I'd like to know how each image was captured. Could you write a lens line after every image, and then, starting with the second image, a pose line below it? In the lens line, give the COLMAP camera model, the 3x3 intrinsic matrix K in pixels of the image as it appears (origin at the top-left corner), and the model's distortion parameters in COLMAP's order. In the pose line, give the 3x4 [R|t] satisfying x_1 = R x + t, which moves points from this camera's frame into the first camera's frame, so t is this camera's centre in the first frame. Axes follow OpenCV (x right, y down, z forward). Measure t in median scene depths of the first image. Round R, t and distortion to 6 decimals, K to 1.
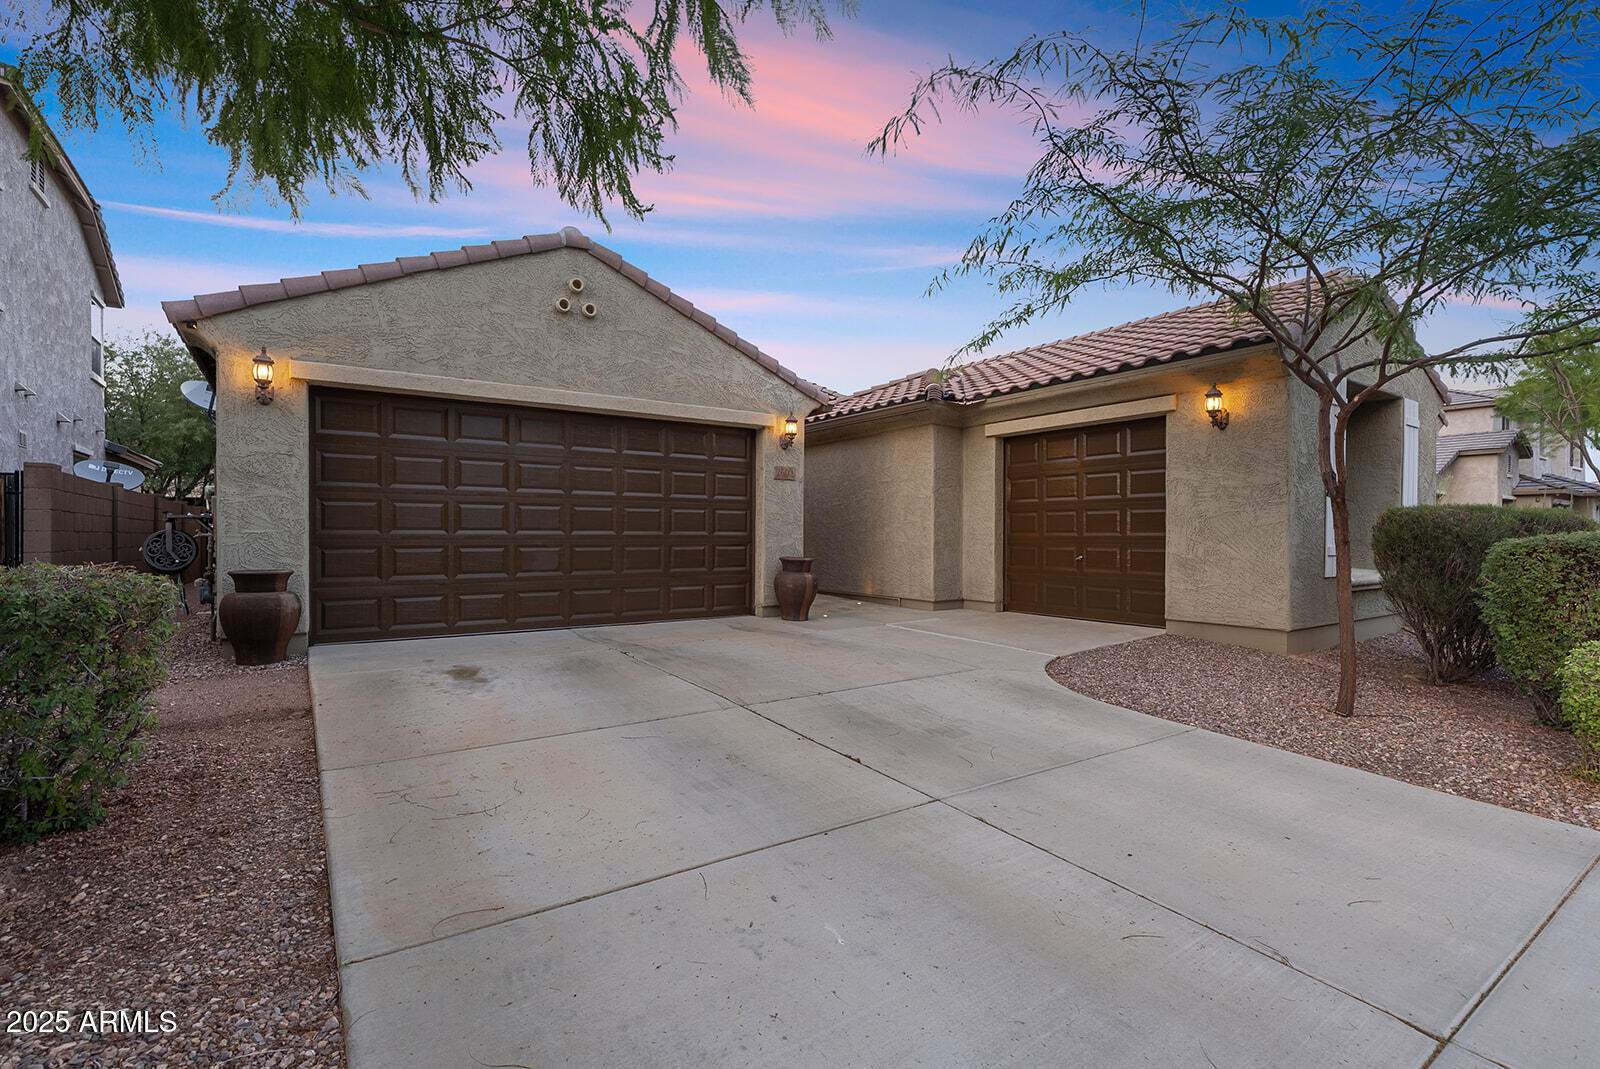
lens RADIAL K [[725.7, 0, 794.8], [0, 725.7, 532.5], [0, 0, 1]] dist [-0.004994, 0.000326]
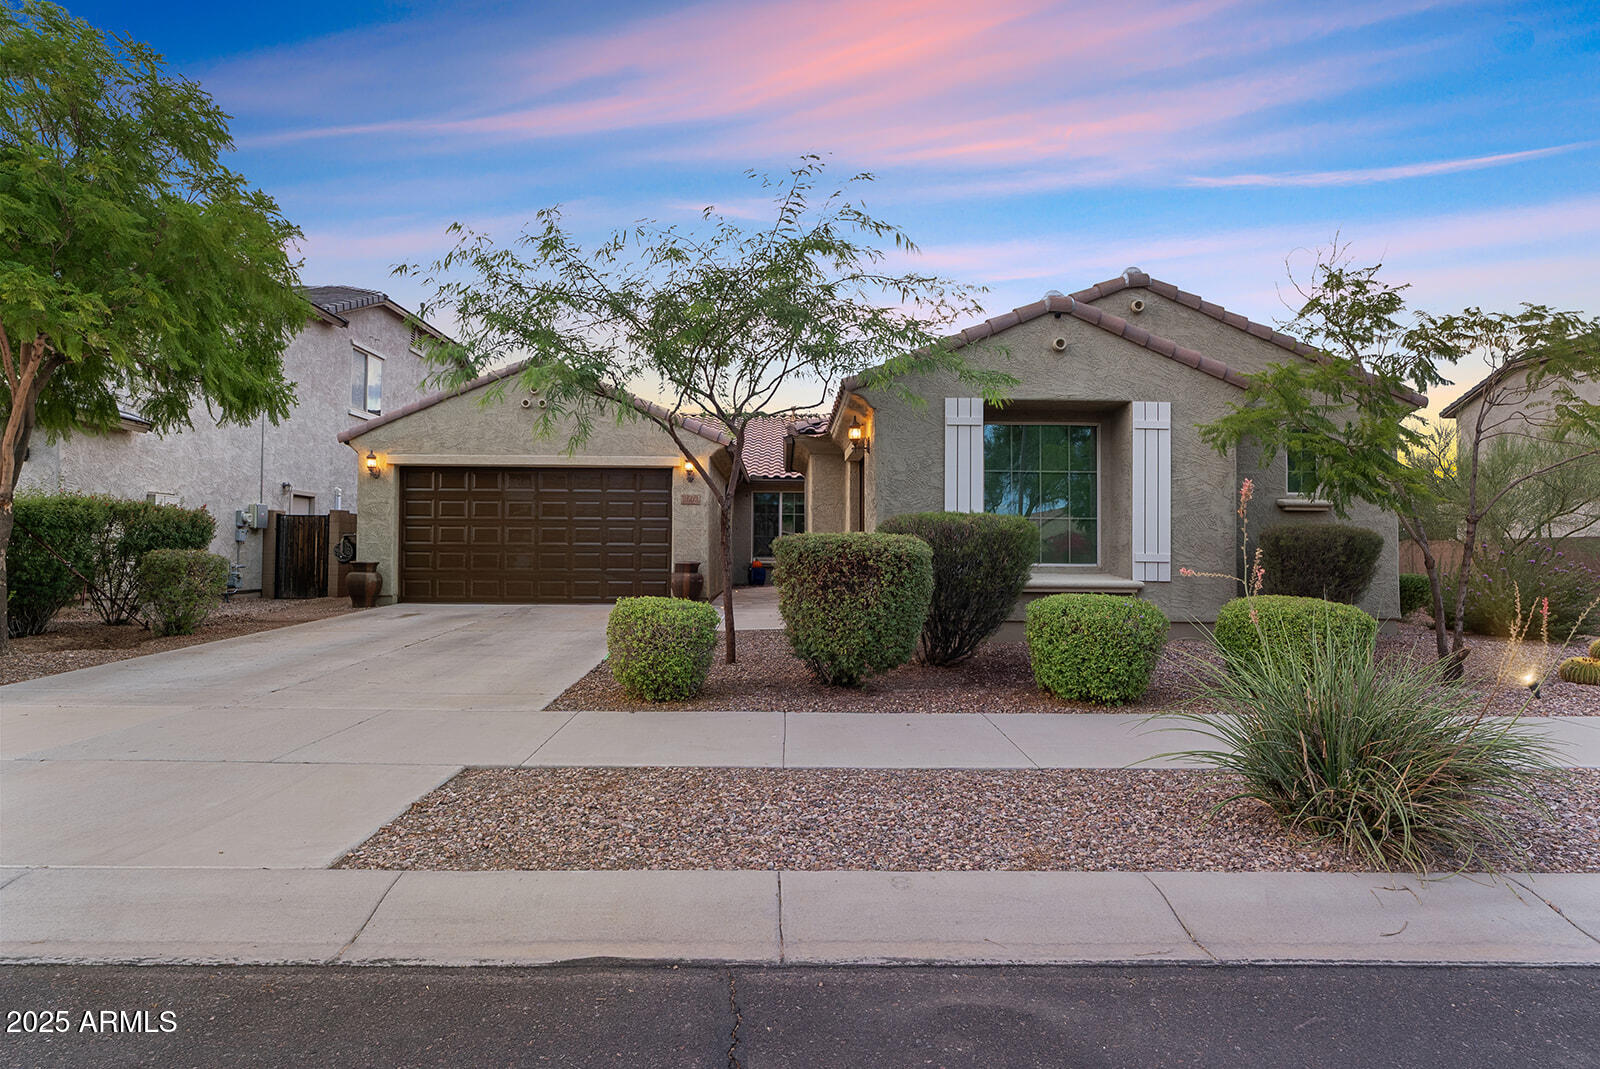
lens RADIAL K [[817.7, 0, 793.6], [0, 817.7, 536.9], [0, 0, 1]] dist [-0.009956, 0.000934]
pose [[0.833498, -0.008010, -0.552464, 1.155320], [-0.003164, 0.999809, -0.019269, 0.018601], [0.552513, 0.017809, 0.833314, -0.182527]]
